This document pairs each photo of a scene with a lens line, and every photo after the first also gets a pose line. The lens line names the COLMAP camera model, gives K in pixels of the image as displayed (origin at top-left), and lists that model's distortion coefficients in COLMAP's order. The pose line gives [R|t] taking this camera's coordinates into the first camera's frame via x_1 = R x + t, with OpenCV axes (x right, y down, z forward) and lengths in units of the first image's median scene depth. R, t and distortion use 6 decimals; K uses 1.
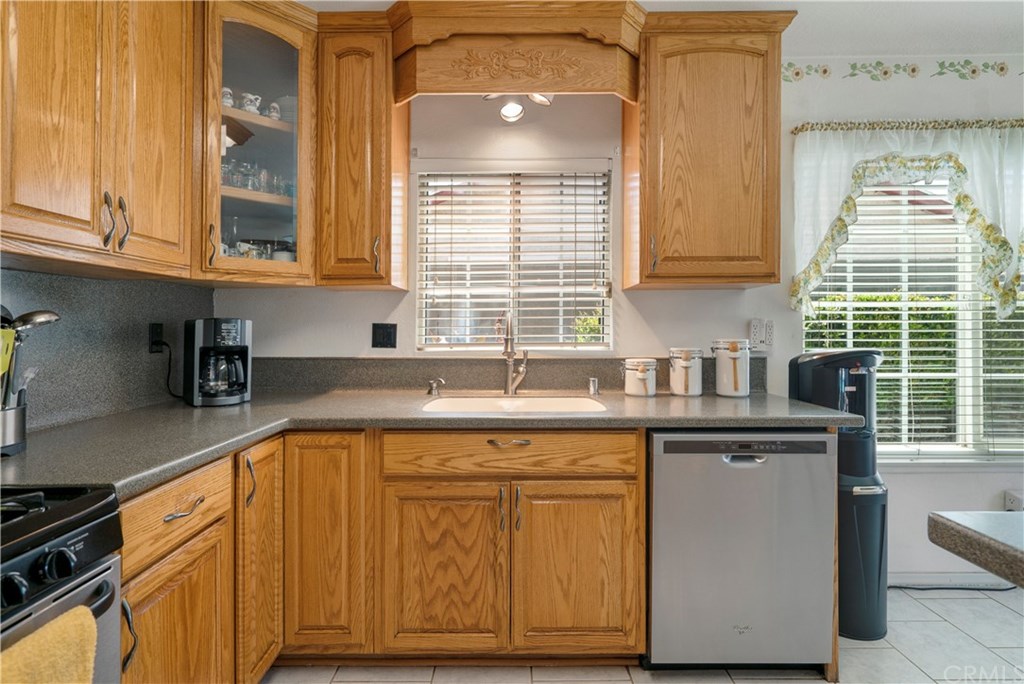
lens RADIAL K [[478.6, 0, 500.1], [0, 478.6, 317.2], [0, 0, 1]] dist [-0.002131, 0.020223]
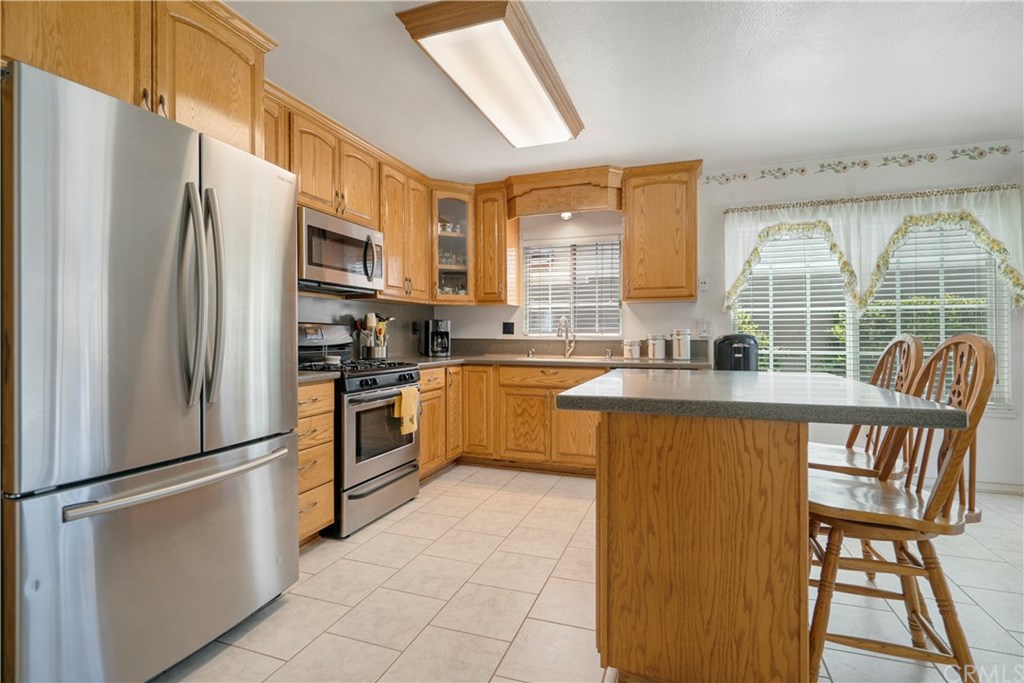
lens RADIAL K [[468.4, 0, 516.2], [0, 468.4, 337.3], [0, 0, 1]] dist [0.001696, 0.000216]
pose [[0.943717, 0.006101, -0.330697, 0.527620], [0.004771, 0.999475, 0.032055, 0.015344], [0.330719, -0.031828, 0.943192, -1.023504]]
